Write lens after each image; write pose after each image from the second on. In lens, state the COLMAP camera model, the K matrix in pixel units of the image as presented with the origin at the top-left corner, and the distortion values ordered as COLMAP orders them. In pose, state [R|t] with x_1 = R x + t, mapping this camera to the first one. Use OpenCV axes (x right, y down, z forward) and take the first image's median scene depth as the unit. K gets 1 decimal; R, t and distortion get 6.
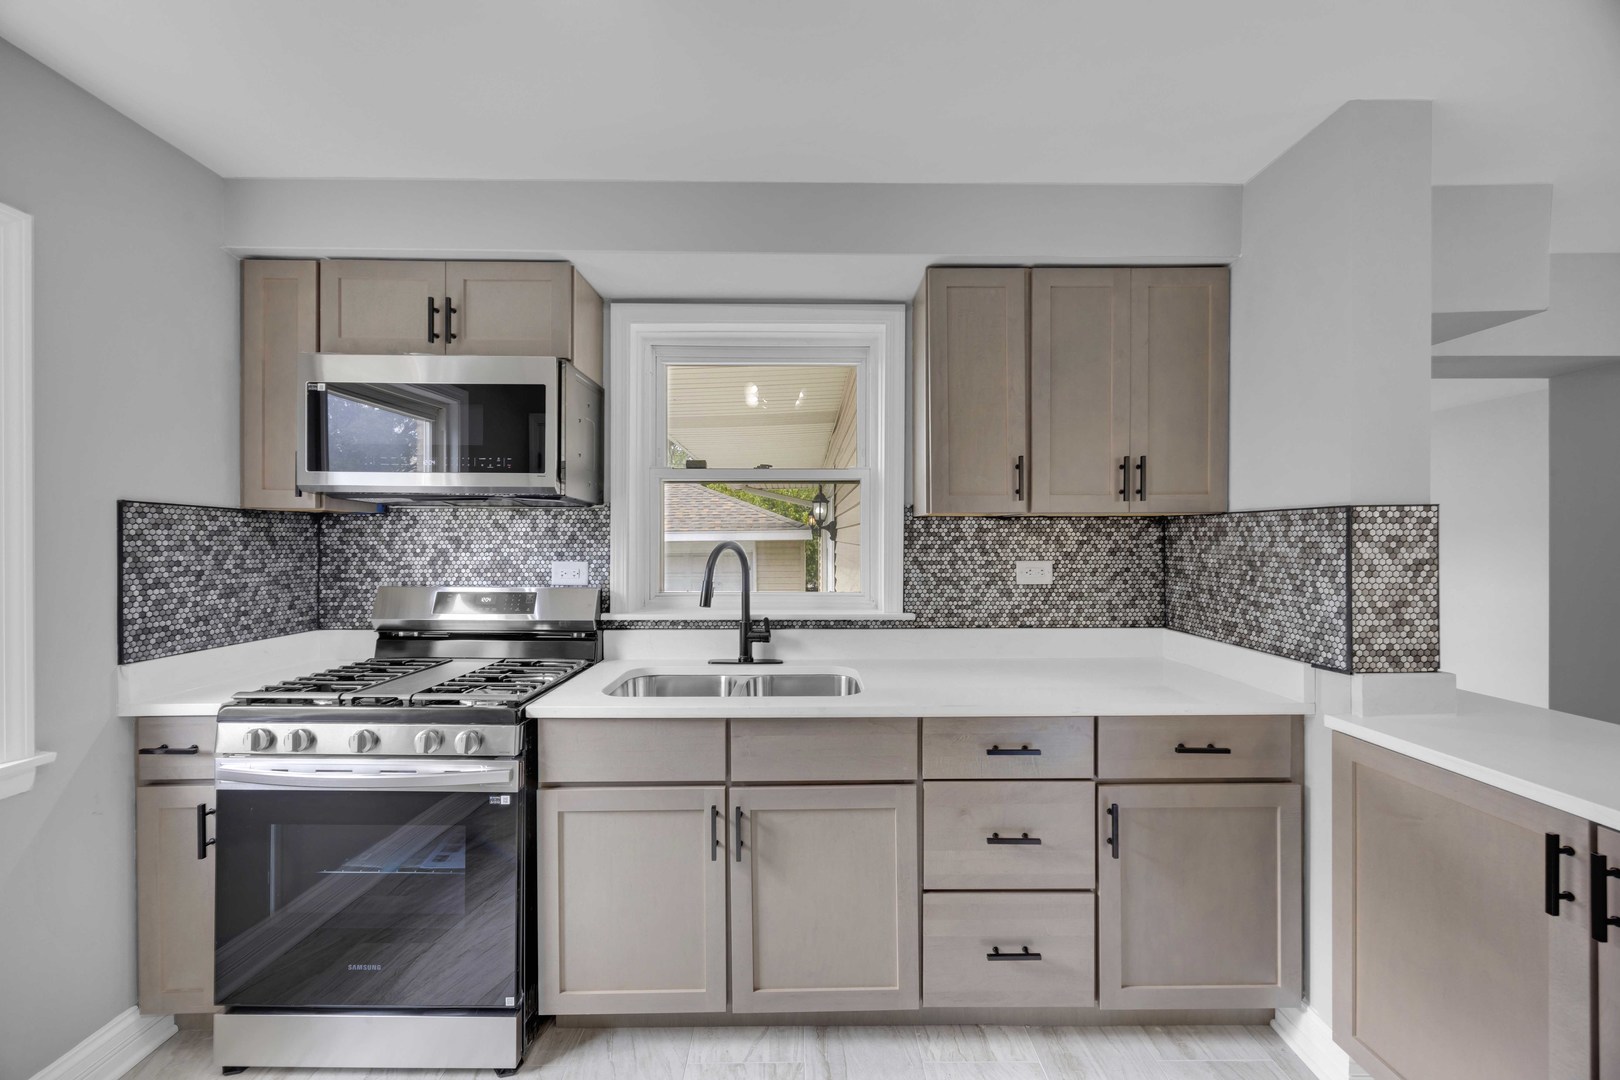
lens RADIAL K [[619.2, 0, 813.6], [0, 619.2, 540.4], [0, 0, 1]] dist [-0.002160, -0.000111]
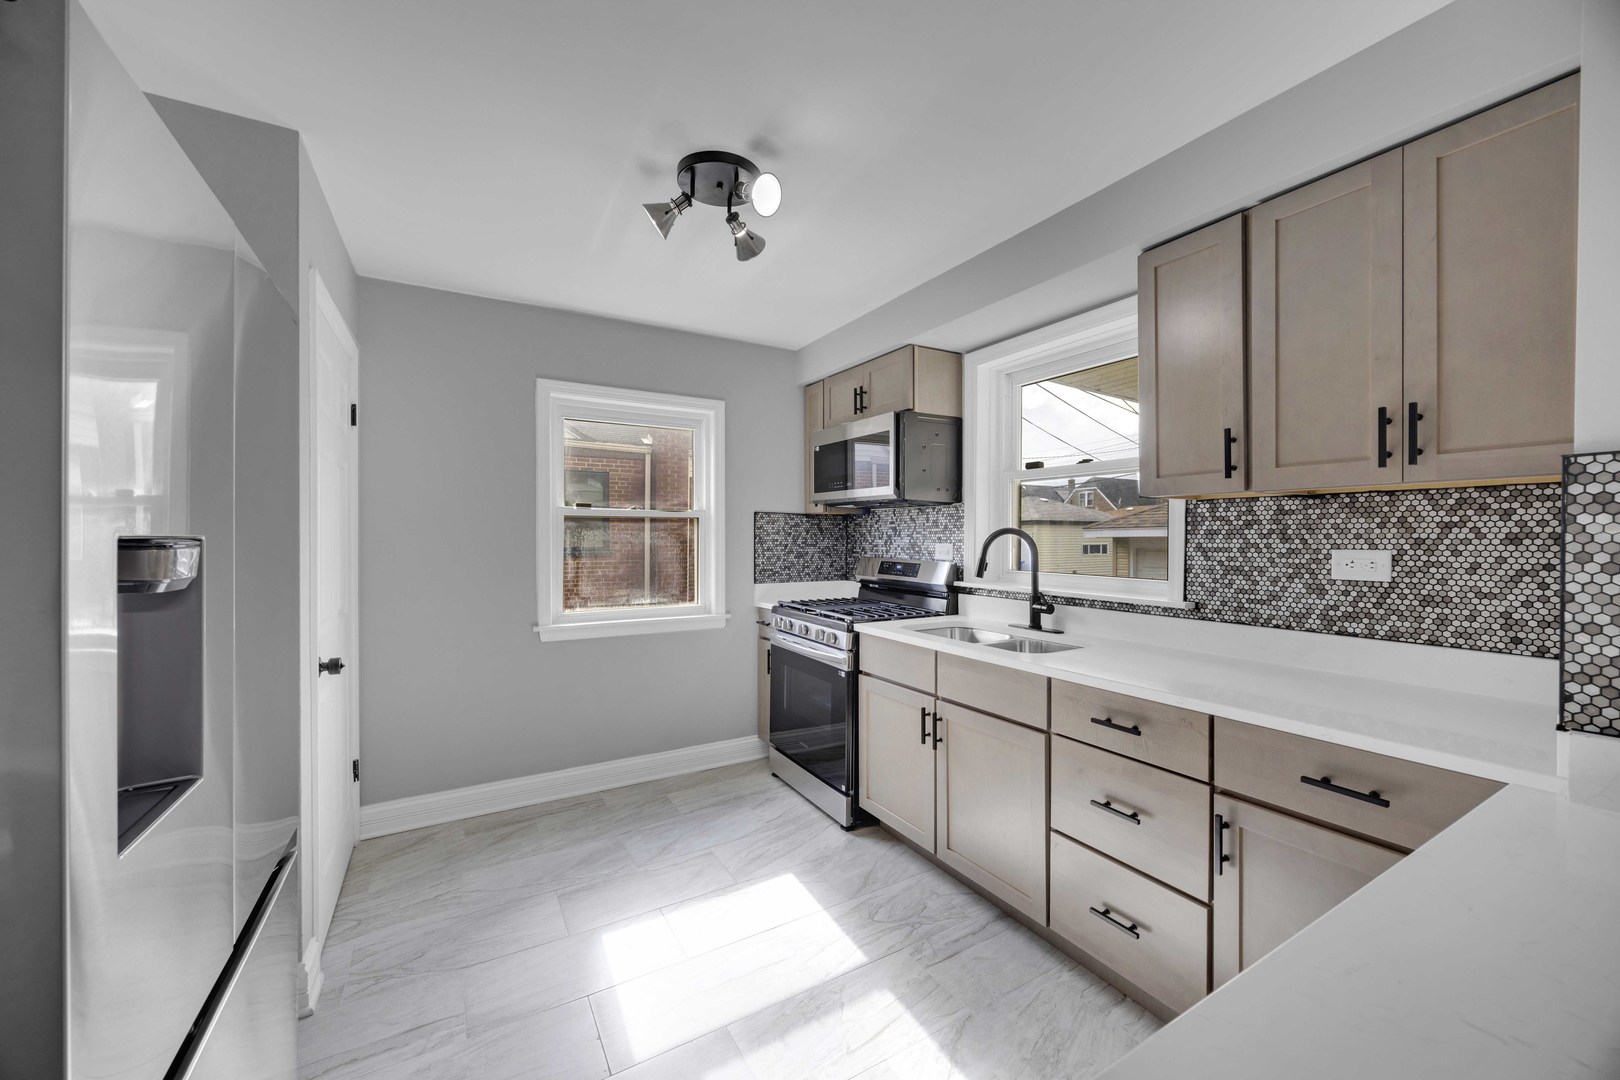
lens RADIAL K [[619.2, 0, 813.6], [0, 619.2, 540.4], [0, 0, 1]] dist [-0.002160, -0.000111]
pose [[0.497709, 0.007194, -0.867314, 0.695610], [-0.000548, 0.999968, 0.007980, 0.015696], [0.867344, -0.003496, 0.497697, 0.032207]]
